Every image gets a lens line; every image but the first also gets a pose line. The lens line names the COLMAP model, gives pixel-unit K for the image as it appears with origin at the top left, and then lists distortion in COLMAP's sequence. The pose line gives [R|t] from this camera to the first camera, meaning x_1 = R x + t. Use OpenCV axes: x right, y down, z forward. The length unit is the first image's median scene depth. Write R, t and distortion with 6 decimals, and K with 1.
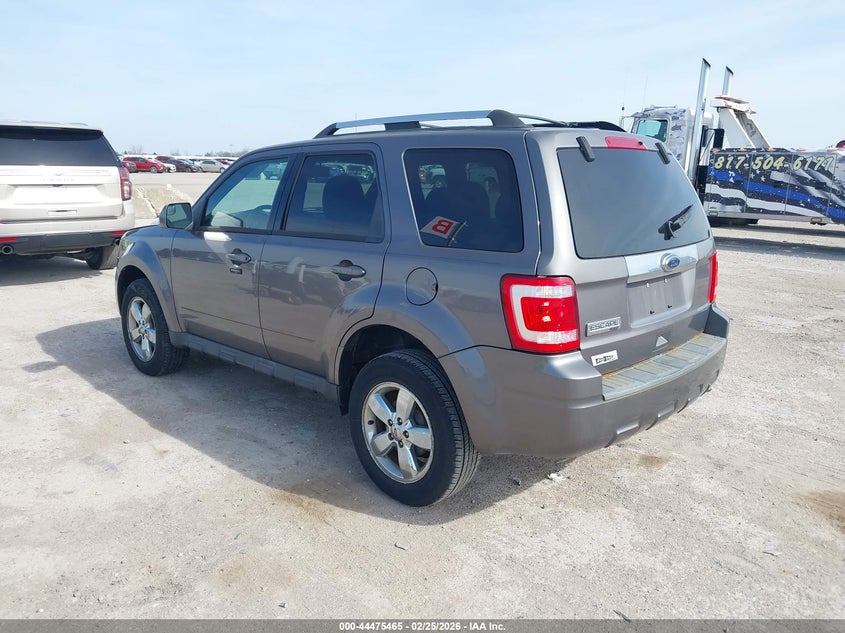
lens RADIAL K [[697.4, 0, 416.6], [0, 697.4, 317.6], [0, 0, 1]] dist [0.004591, -0.005166]
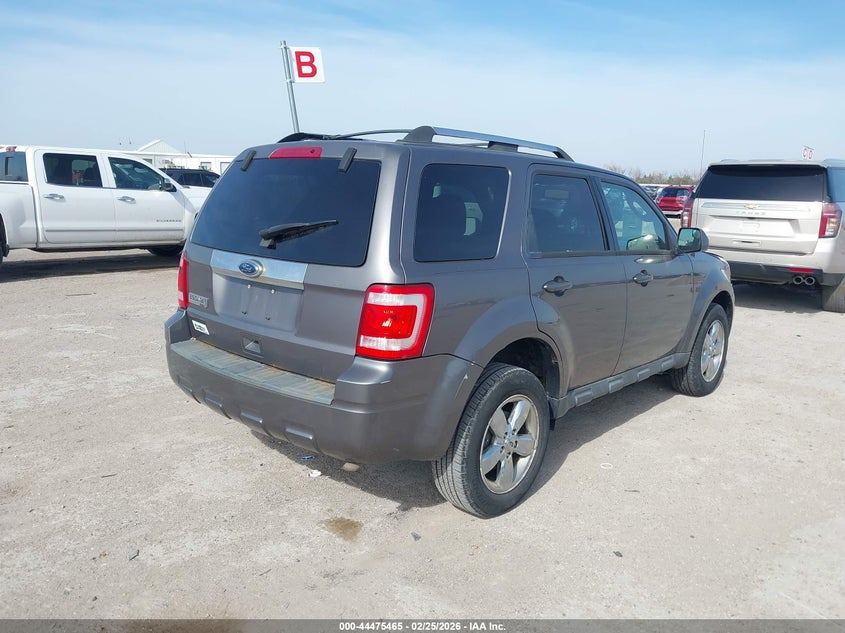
lens RADIAL K [[697.4, 0, 418.5], [0, 697.4, 308.7], [0, 0, 1]] dist [0.004591, -0.005166]
pose [[-0.010403, 0.156529, -0.987619, 1.114935], [-0.242856, 0.957705, 0.154346, -0.192714], [0.970007, 0.241455, 0.028052, 0.999720]]
